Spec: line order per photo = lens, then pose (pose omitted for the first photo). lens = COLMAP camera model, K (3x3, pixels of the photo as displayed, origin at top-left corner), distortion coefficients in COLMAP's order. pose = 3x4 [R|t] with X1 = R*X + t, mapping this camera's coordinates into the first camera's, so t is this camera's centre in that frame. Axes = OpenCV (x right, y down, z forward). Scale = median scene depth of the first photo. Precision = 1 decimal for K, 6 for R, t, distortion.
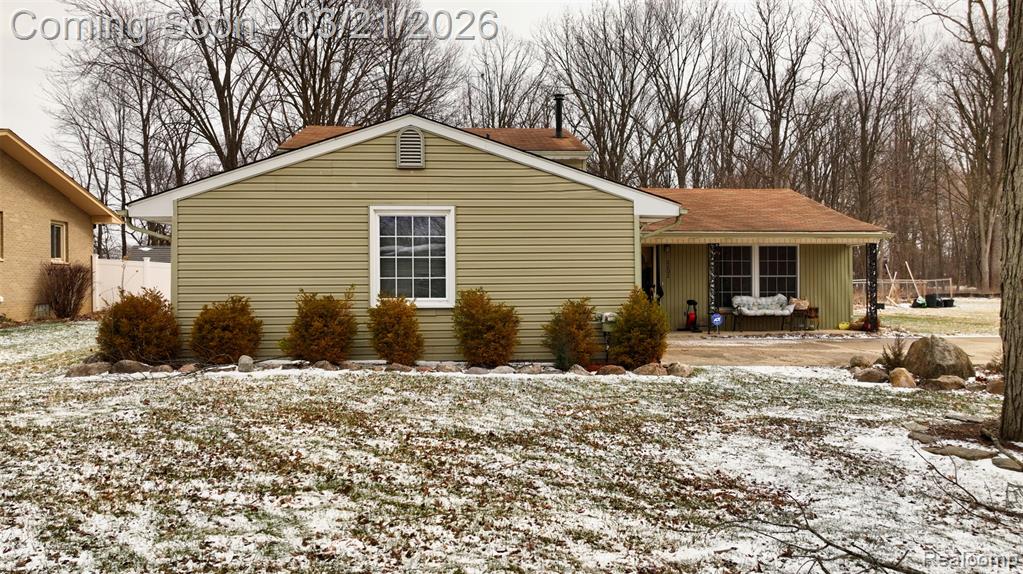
lens RADIAL K [[719.6, 0, 512.9], [0, 719.6, 287.3], [0, 0, 1]] dist [0.010777, 0.002510]
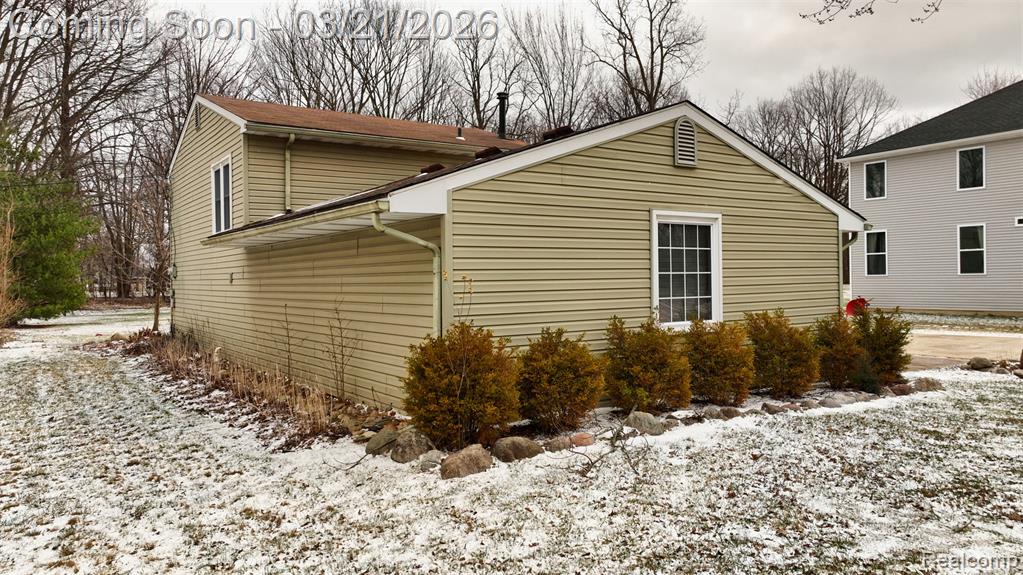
lens RADIAL K [[719.6, 0, 512.9], [0, 719.6, 287.8], [0, 0, 1]] dist [0.010777, 0.002510]
pose [[0.857332, -0.013134, 0.514597, -0.739366], [0.019044, 0.999799, -0.006209, -0.022569], [-0.514412, 0.015124, 0.857410, 0.378092]]
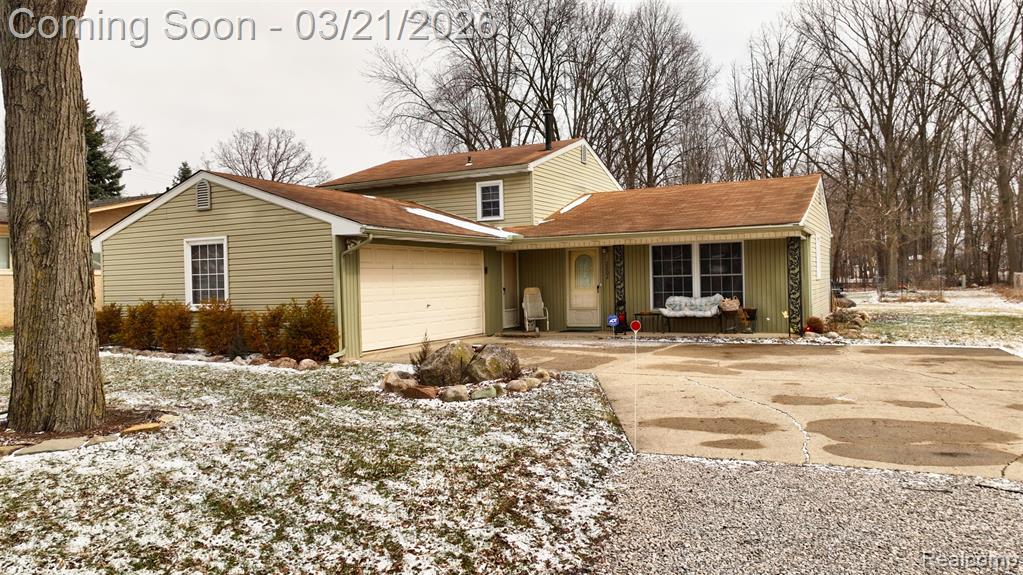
lens RADIAL K [[719.6, 0, 512.9], [0, 719.6, 287.8], [0, 0, 1]] dist [0.010777, 0.002510]
pose [[0.865774, -0.013305, -0.500259, 1.043824], [0.016479, 0.999862, 0.001928, -0.008635], [0.500165, -0.009913, 0.865874, 0.093755]]
